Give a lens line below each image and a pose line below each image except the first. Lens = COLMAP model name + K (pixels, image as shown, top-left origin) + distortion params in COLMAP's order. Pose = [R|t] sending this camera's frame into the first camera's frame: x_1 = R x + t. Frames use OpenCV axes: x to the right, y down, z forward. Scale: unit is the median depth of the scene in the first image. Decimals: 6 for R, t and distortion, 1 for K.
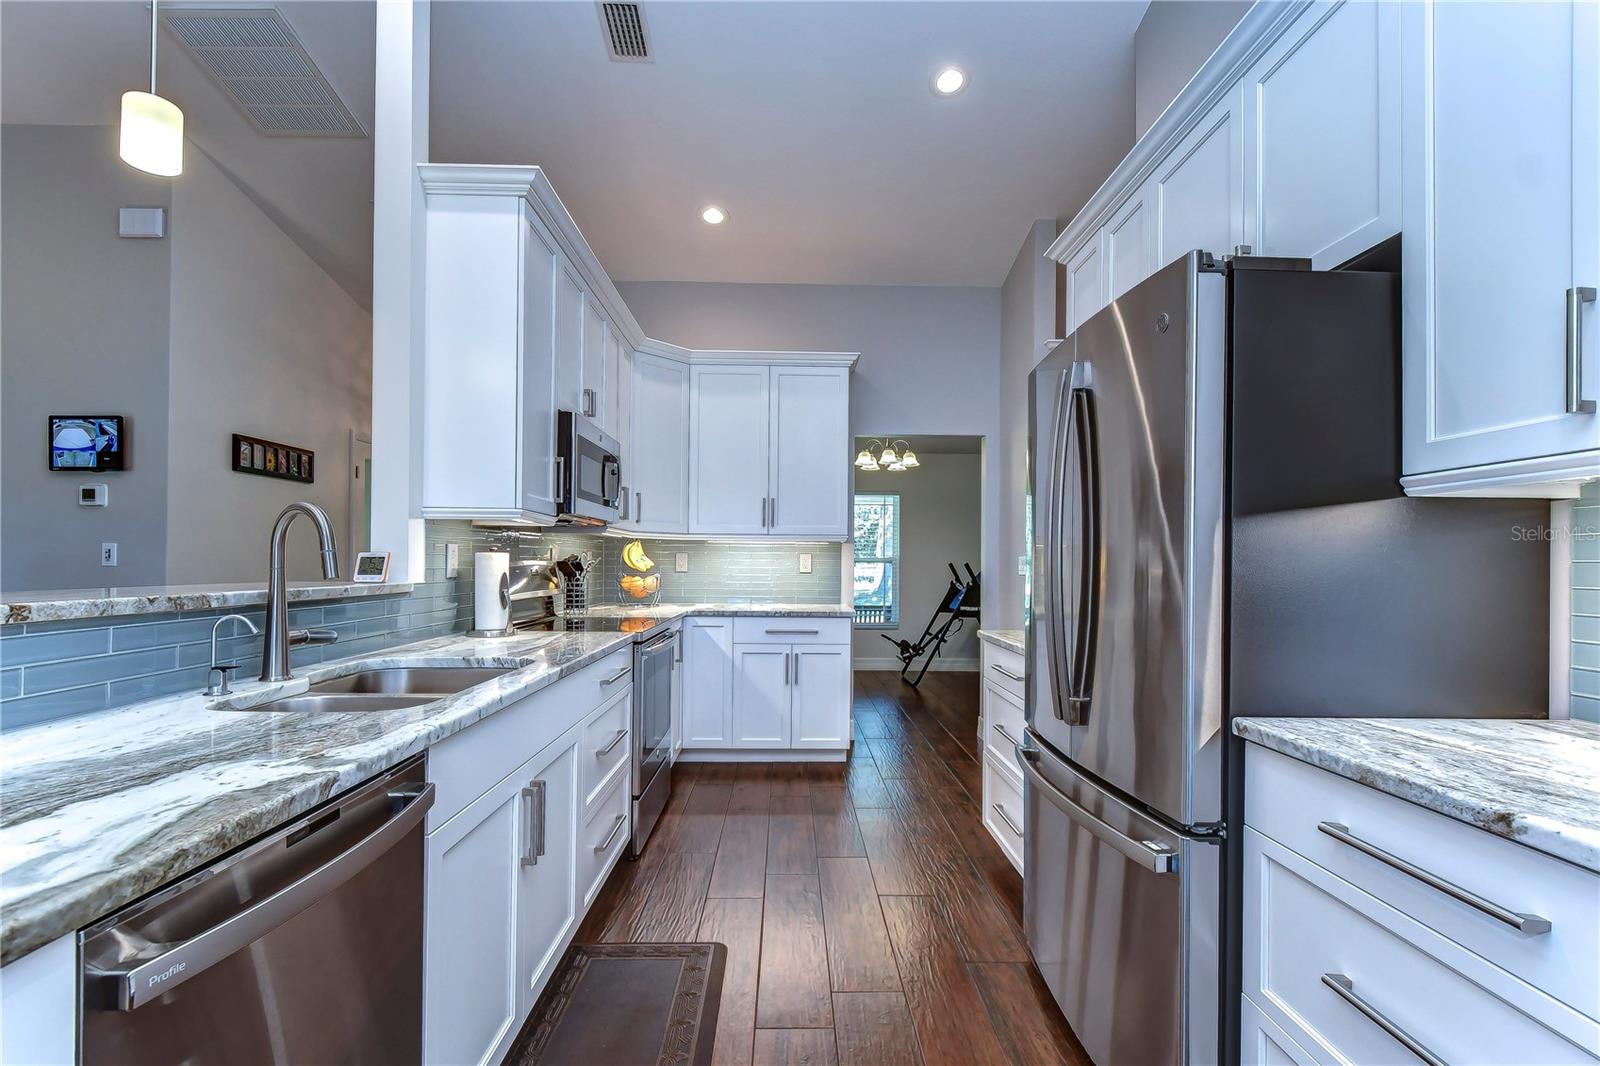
lens RADIAL K [[726.3, 0, 800.0], [0, 726.3, 533.0], [0, 0, 1]] dist [0.001971, 0.000391]
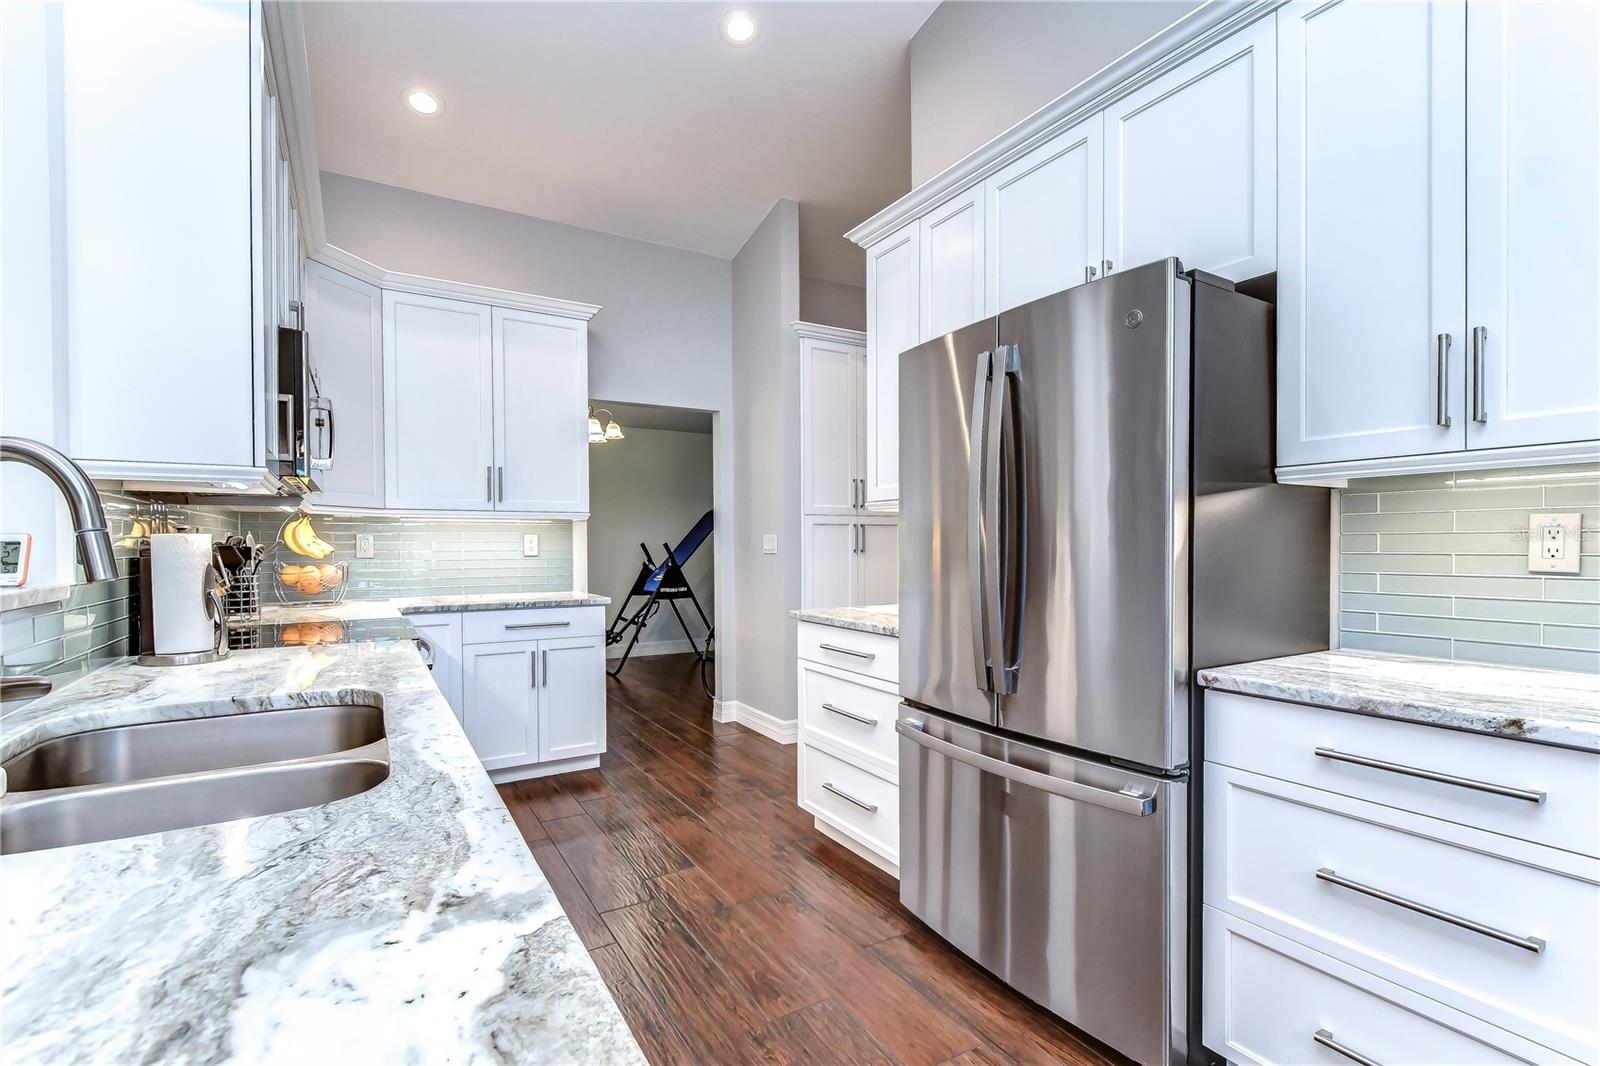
lens RADIAL K [[742.7, 0, 800.0], [0, 742.7, 533.0], [0, 0, 1]] dist [0.003925, -0.000222]
pose [[0.867496, -0.005245, 0.497417, -0.260151], [-0.008375, 0.999649, 0.025147, 0.005024], [-0.497374, -0.025981, 0.867147, 0.142095]]
